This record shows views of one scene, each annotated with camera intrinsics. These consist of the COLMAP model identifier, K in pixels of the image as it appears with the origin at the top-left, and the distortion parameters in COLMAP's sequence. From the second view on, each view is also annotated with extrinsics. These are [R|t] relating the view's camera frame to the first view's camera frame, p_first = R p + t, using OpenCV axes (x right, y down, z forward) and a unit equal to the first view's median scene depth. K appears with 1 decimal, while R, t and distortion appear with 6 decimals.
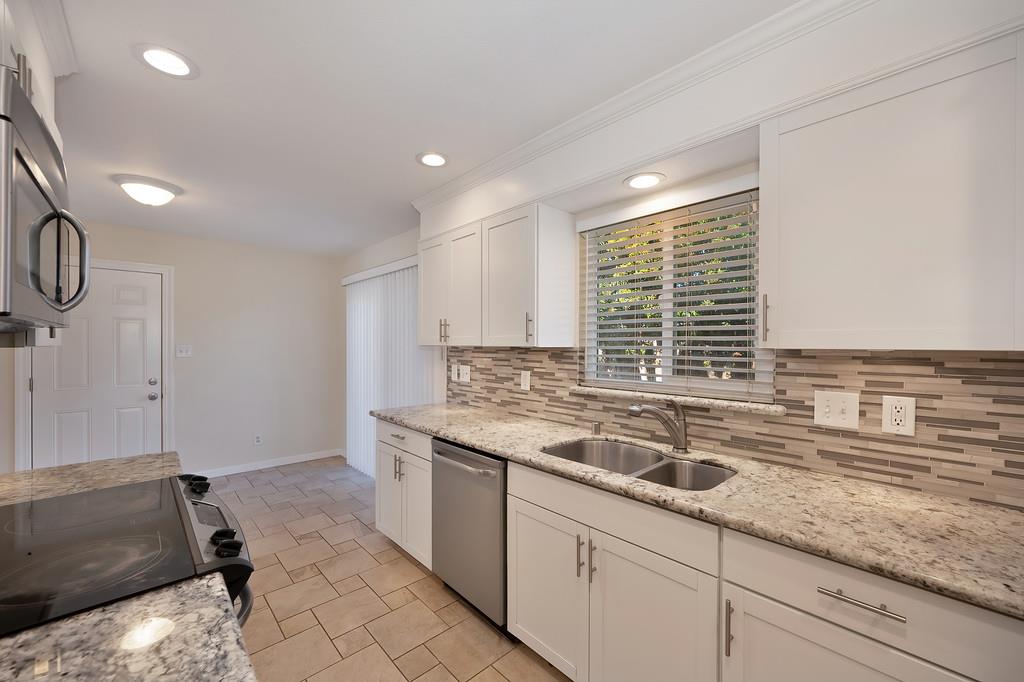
lens RADIAL K [[408.5, 0, 512.5], [0, 408.5, 345.2], [0, 0, 1]] dist [0.002251, -0.000601]
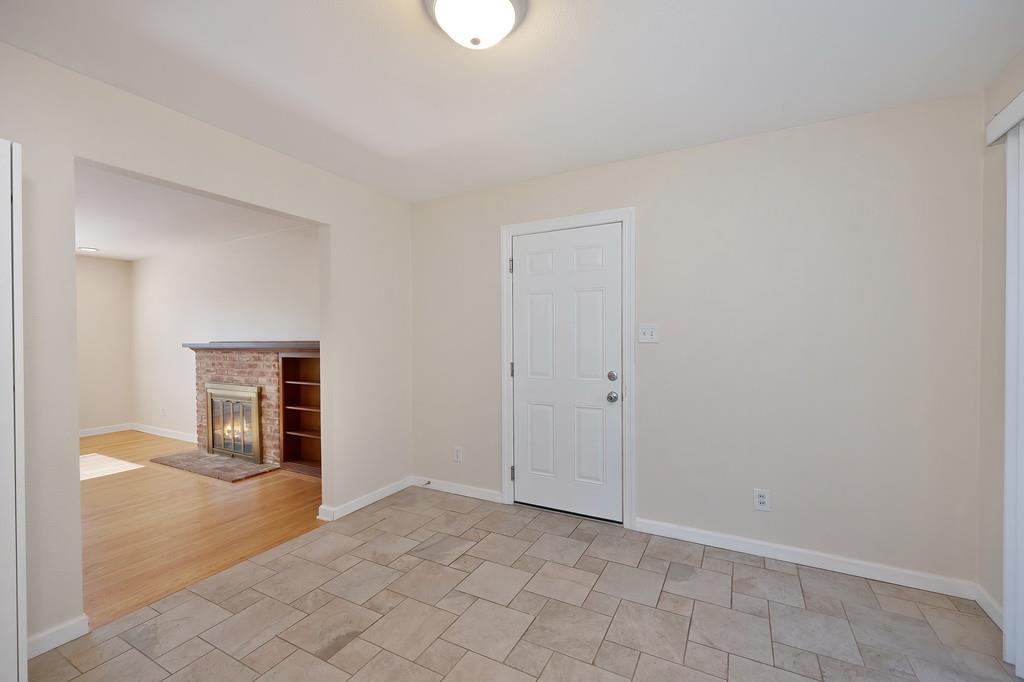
lens RADIAL K [[408.5, 0, 512.2], [0, 408.5, 349.5], [0, 0, 1]] dist [0.002251, -0.000601]
pose [[0.342498, 0.002584, -0.939515, -0.415683], [-0.000324, 0.999996, 0.002632, 0.063514], [0.939519, -0.000597, 0.342497, 0.904233]]
